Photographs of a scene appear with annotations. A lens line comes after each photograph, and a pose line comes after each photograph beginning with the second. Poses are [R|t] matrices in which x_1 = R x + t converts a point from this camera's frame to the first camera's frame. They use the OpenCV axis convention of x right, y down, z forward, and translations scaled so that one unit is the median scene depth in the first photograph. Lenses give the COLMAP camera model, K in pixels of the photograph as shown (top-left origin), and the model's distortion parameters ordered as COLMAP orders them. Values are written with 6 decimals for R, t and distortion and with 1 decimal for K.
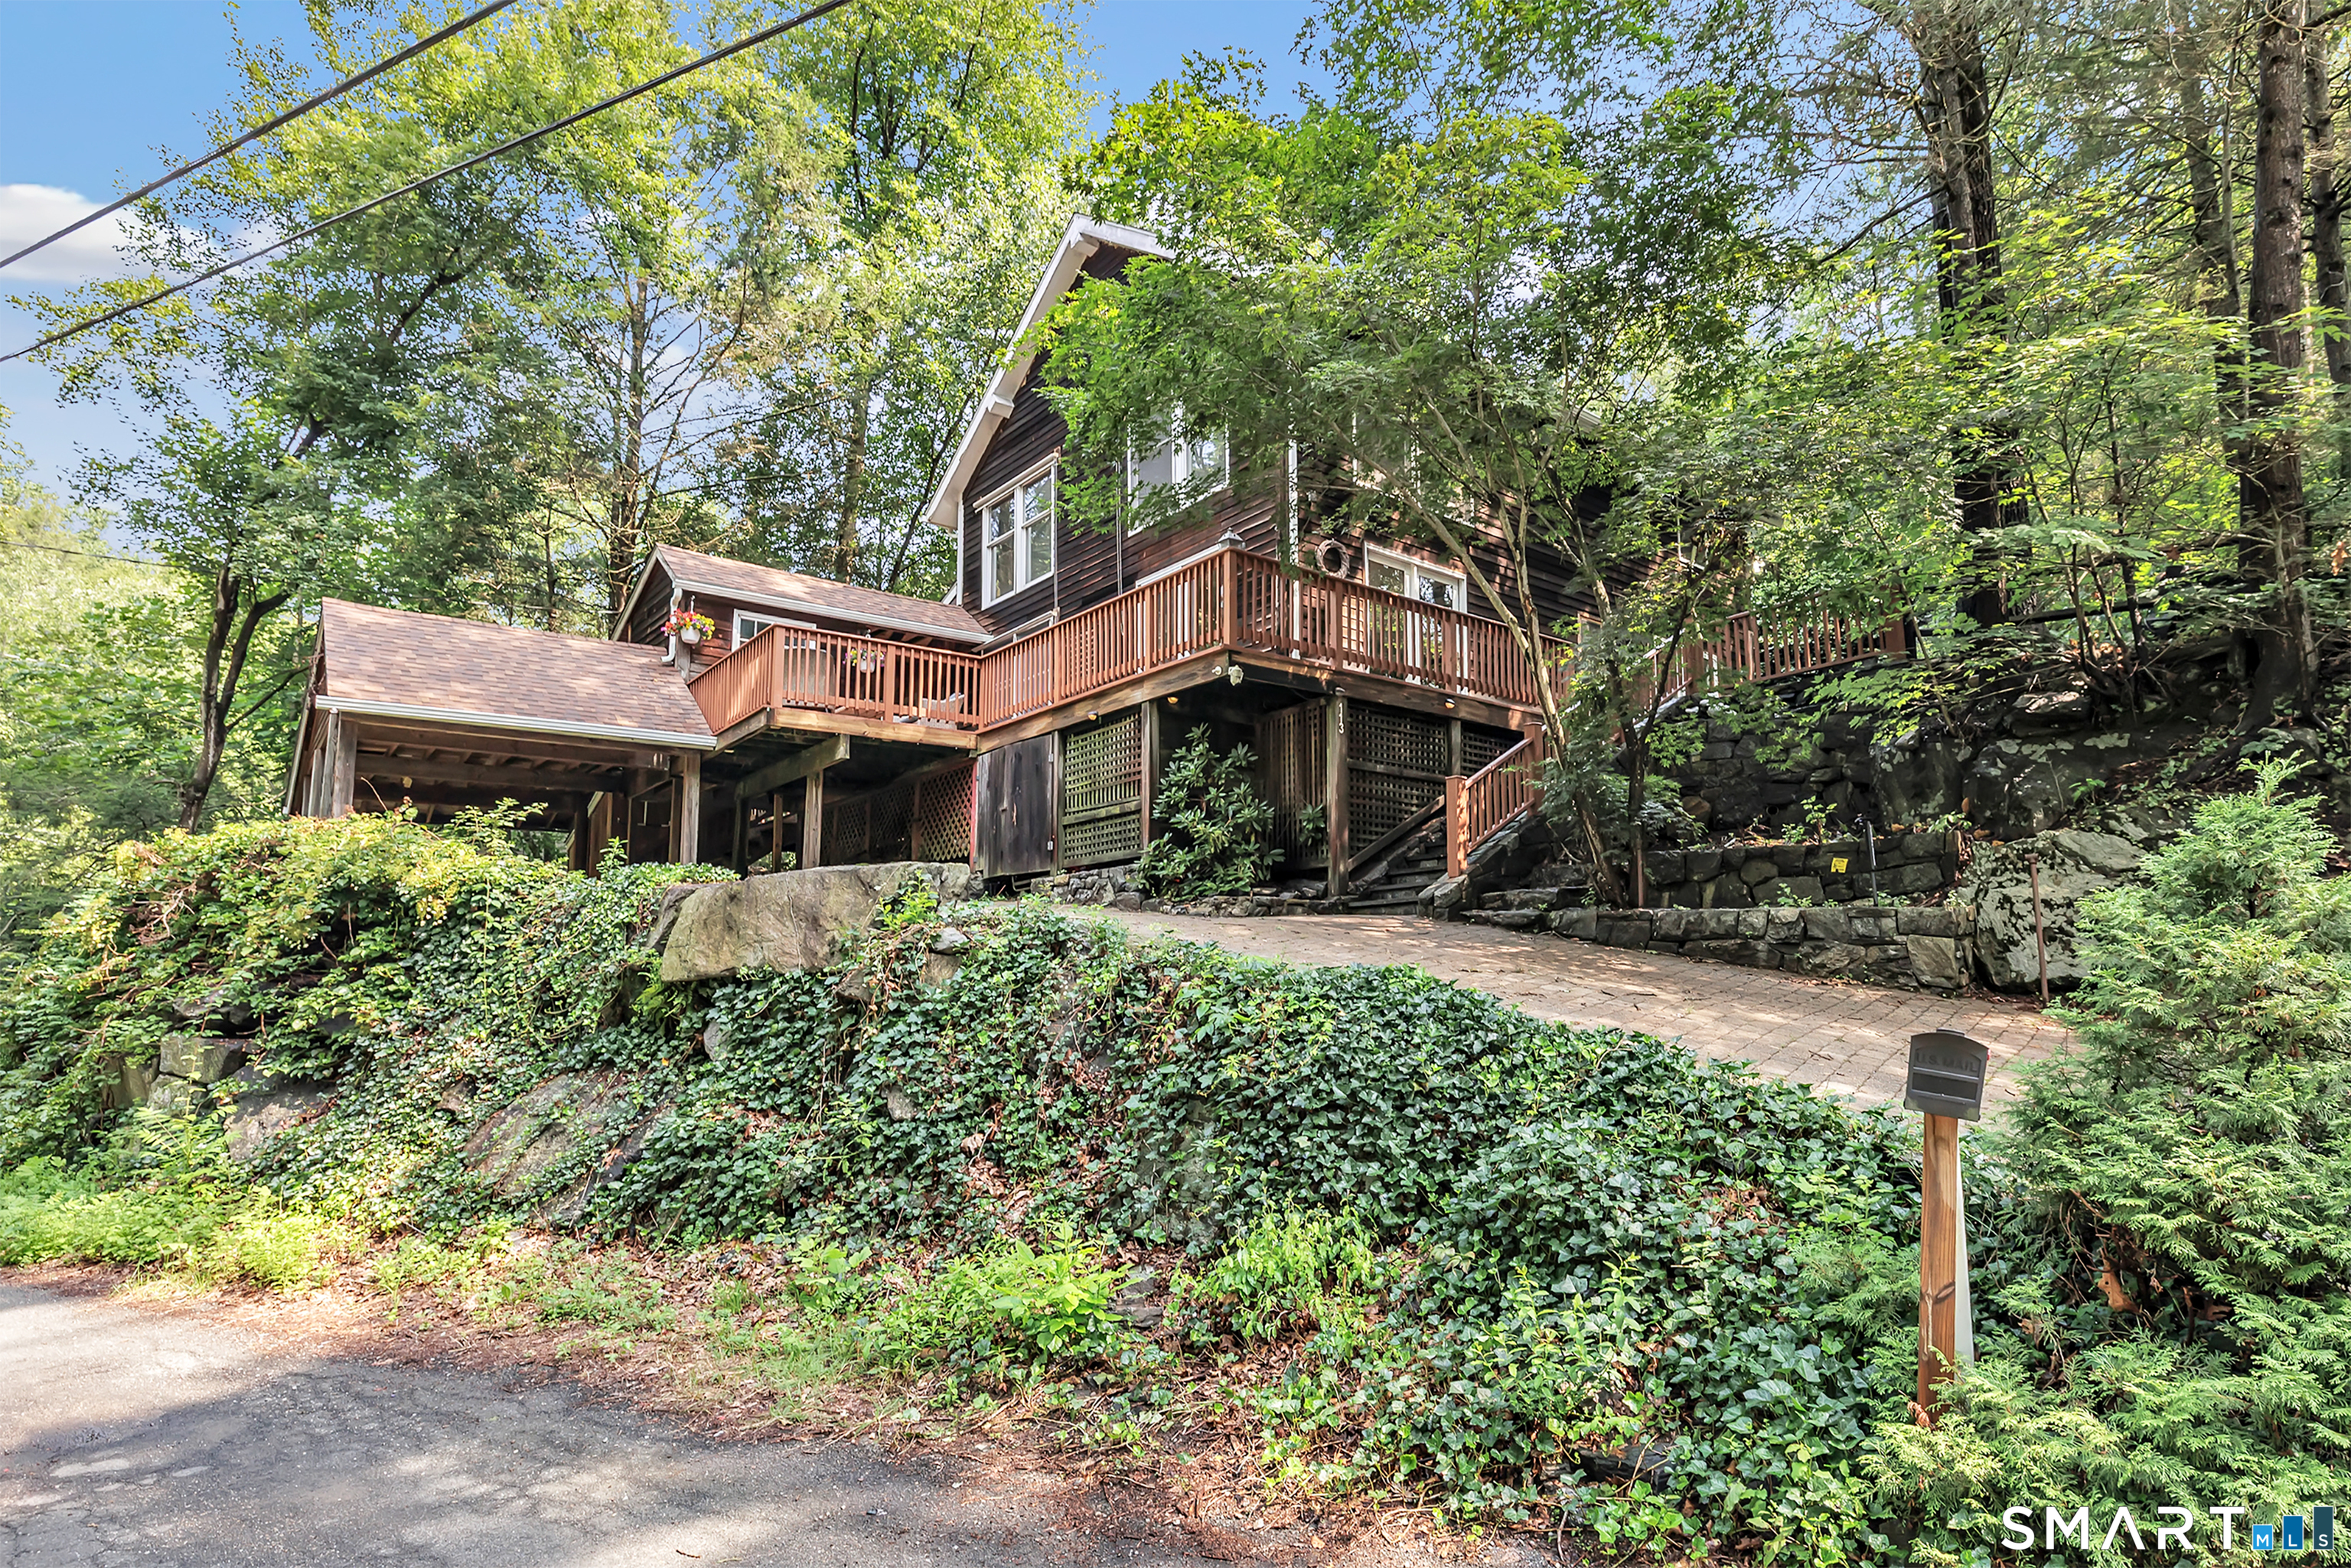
lens RADIAL K [[1065.6, 0, 1225.0], [0, 1065.6, 733.8], [0, 0, 1]] dist [-0.000280, 0.000140]
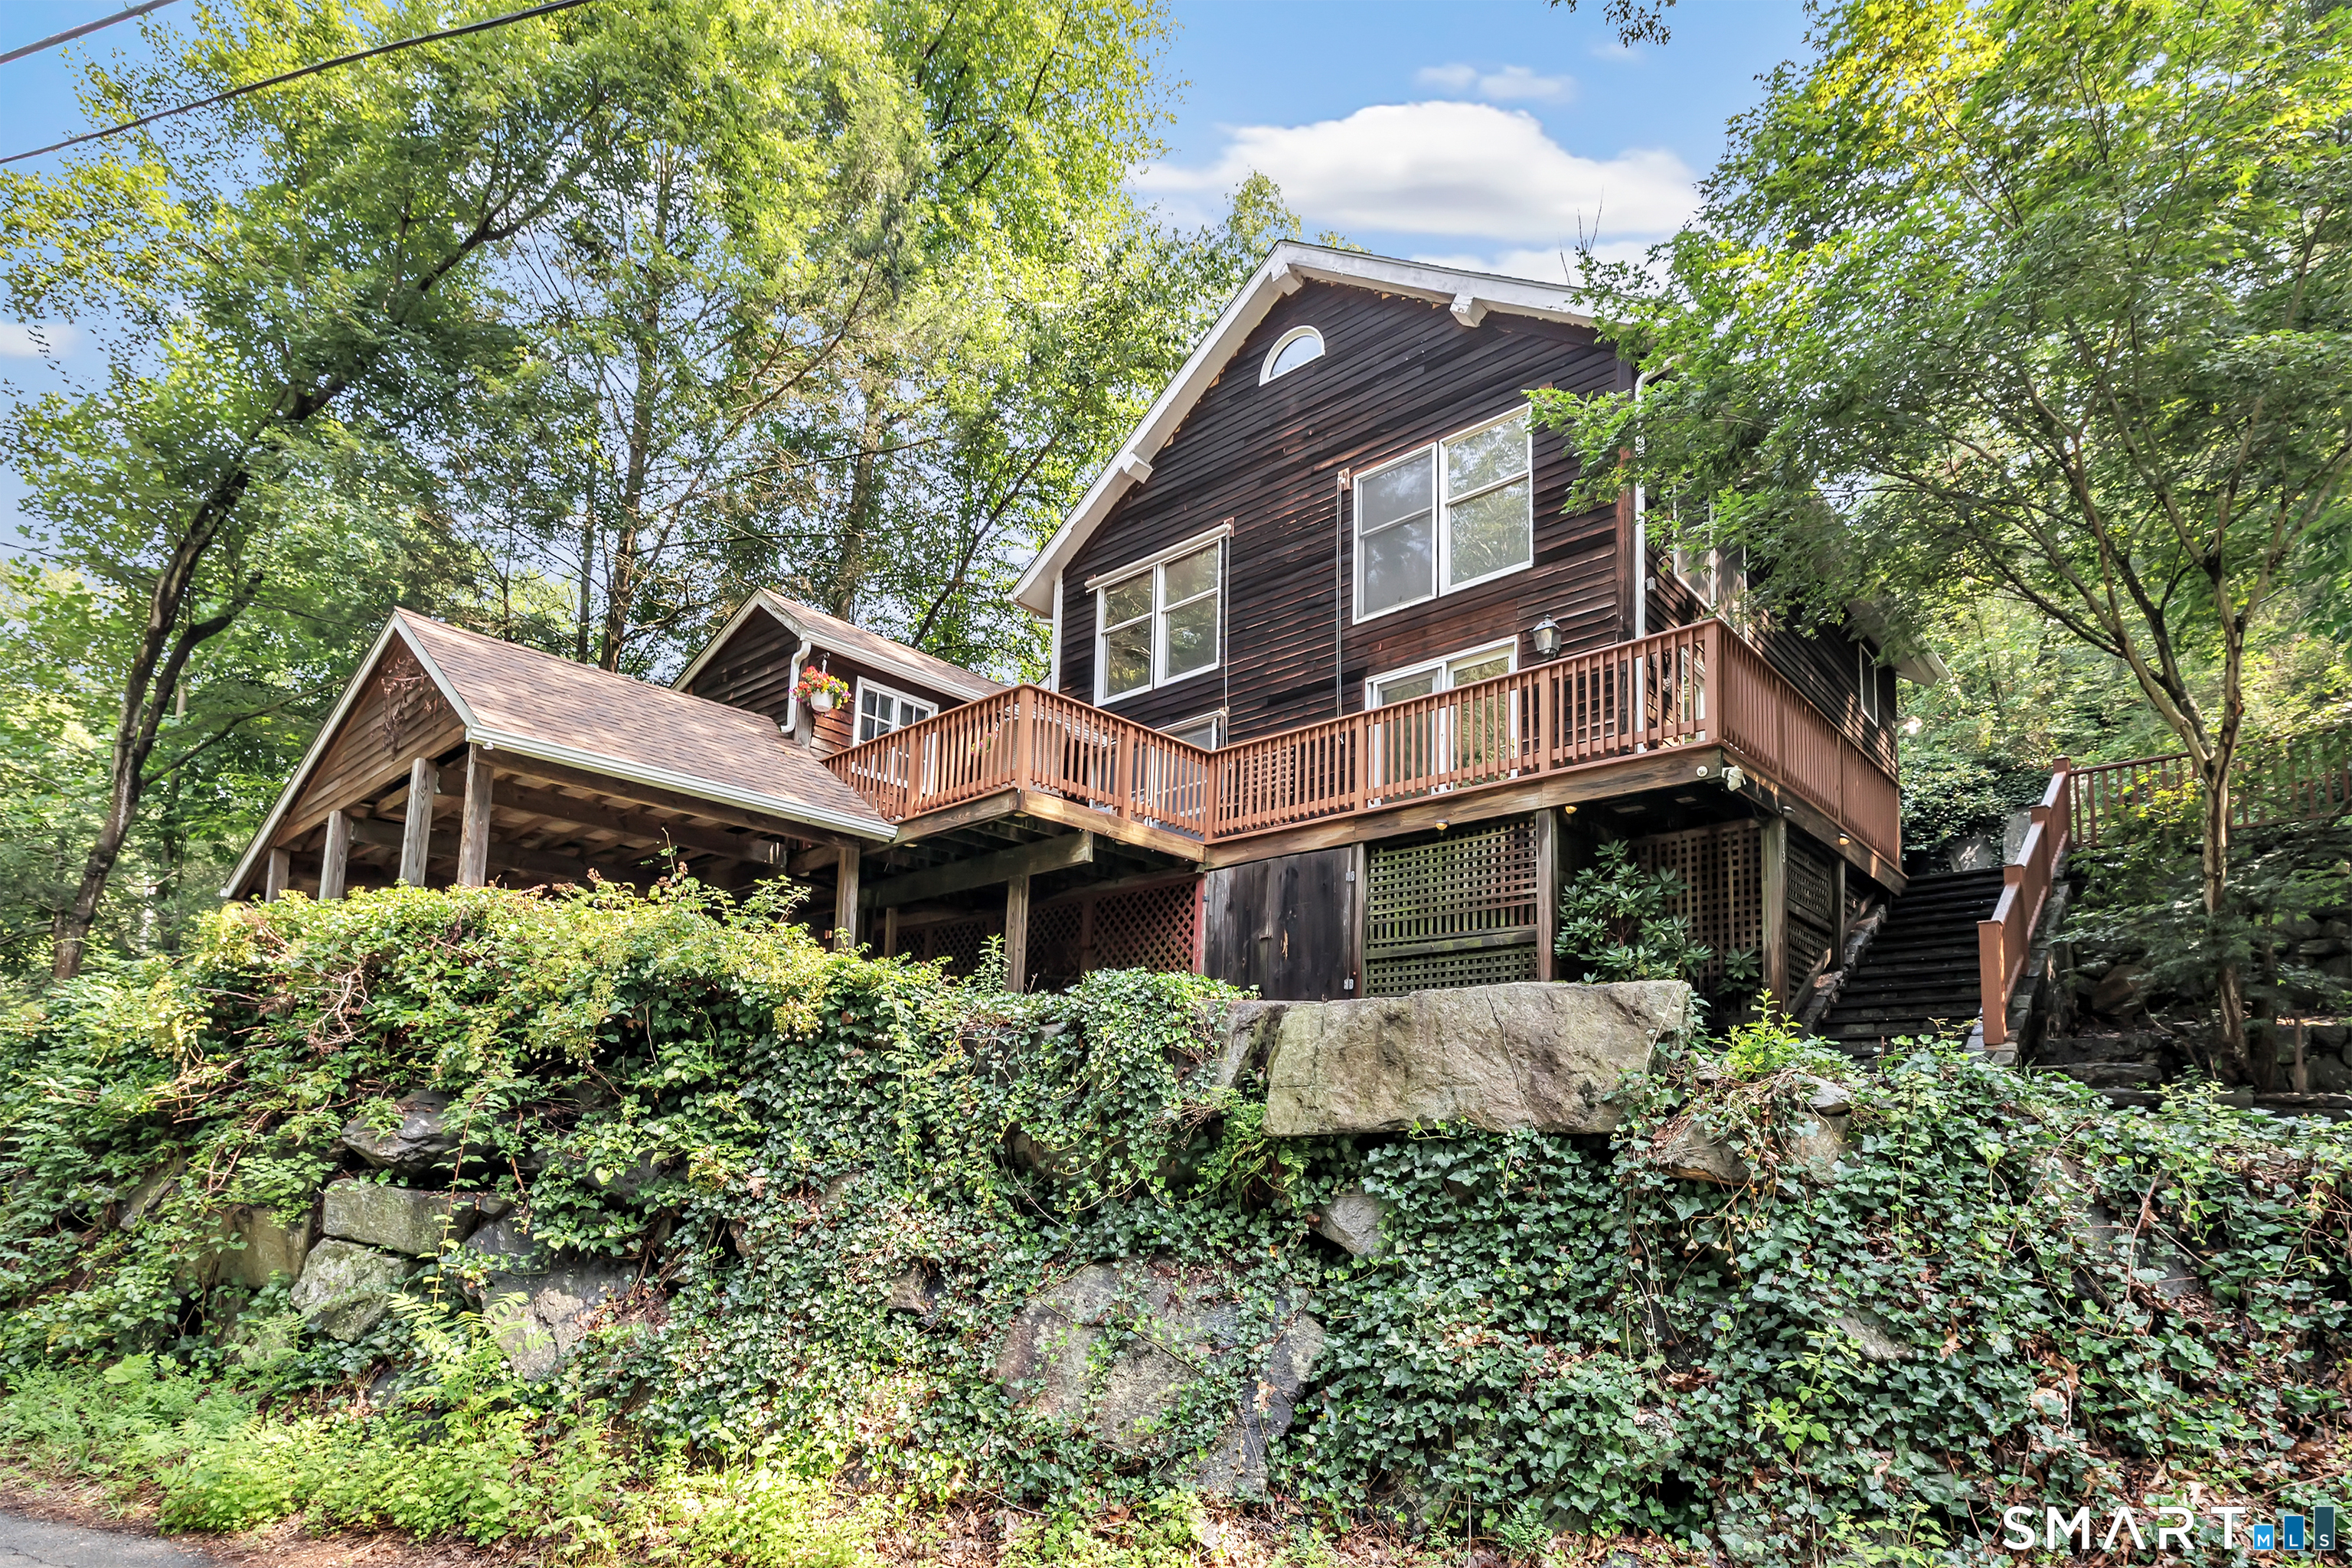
lens RADIAL K [[1130.3, 0, 1145.5], [0, 1130.3, 888.7], [0, 0, 1]] dist [0.000200, 0.000052]
pose [[0.994099, 0.060888, 0.089773, -0.436099], [-0.060521, 0.998144, -0.006816, 0.052460], [-0.090021, 0.001342, 0.995939, 0.176016]]
